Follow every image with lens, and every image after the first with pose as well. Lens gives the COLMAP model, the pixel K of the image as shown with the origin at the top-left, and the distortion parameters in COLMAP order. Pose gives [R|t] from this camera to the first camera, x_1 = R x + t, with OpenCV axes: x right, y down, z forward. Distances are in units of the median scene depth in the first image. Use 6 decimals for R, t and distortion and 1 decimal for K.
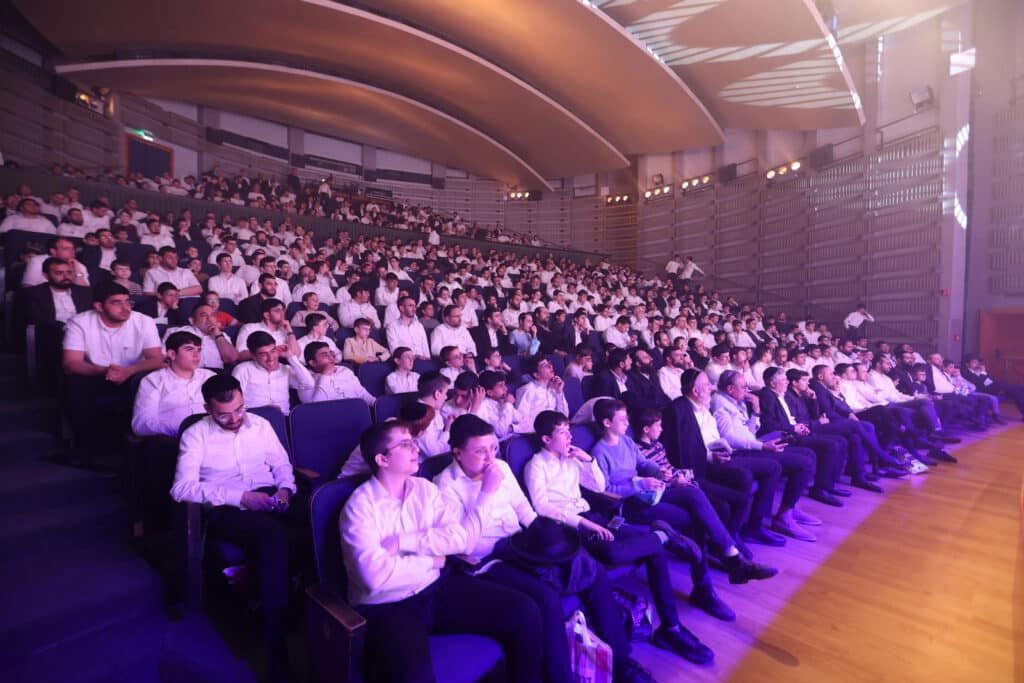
lens RADIAL K [[349.1, 0, 512.0], [0, 349.1, 341.5], [0, 0, 1]] dist [-0.001231, -0.000038]
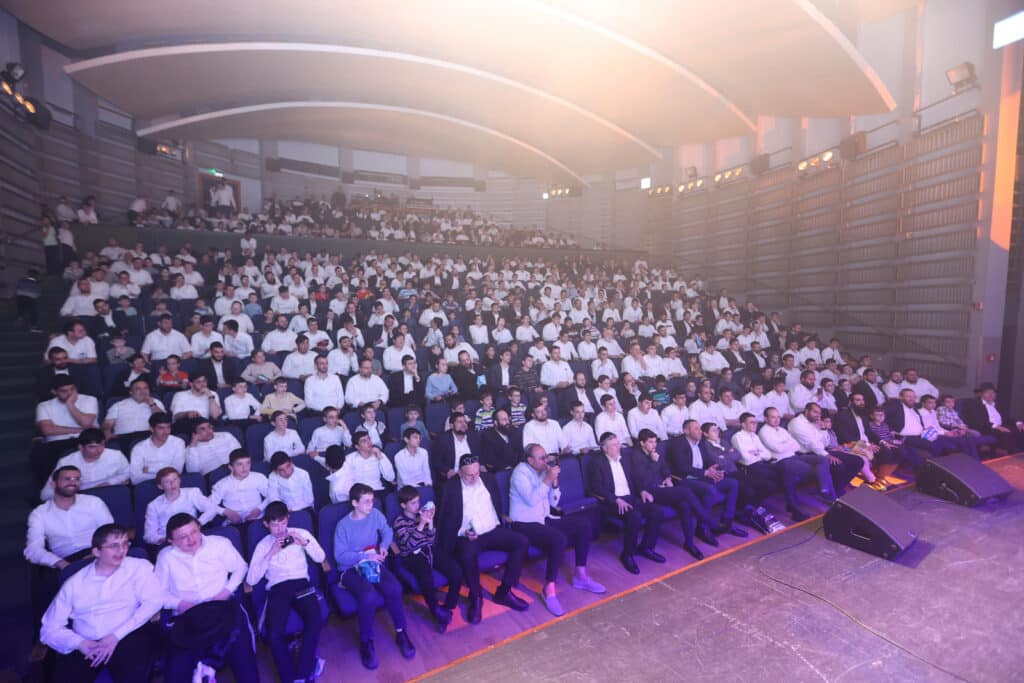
lens RADIAL K [[349.1, 0, 512.0], [0, 349.1, 341.5], [0, 0, 1]] dist [-0.001231, -0.000038]
pose [[0.989140, -0.011760, -0.146505, 0.101221], [0.013749, 0.999826, 0.012571, -0.035666], [0.146332, -0.014448, 0.989130, -0.014645]]
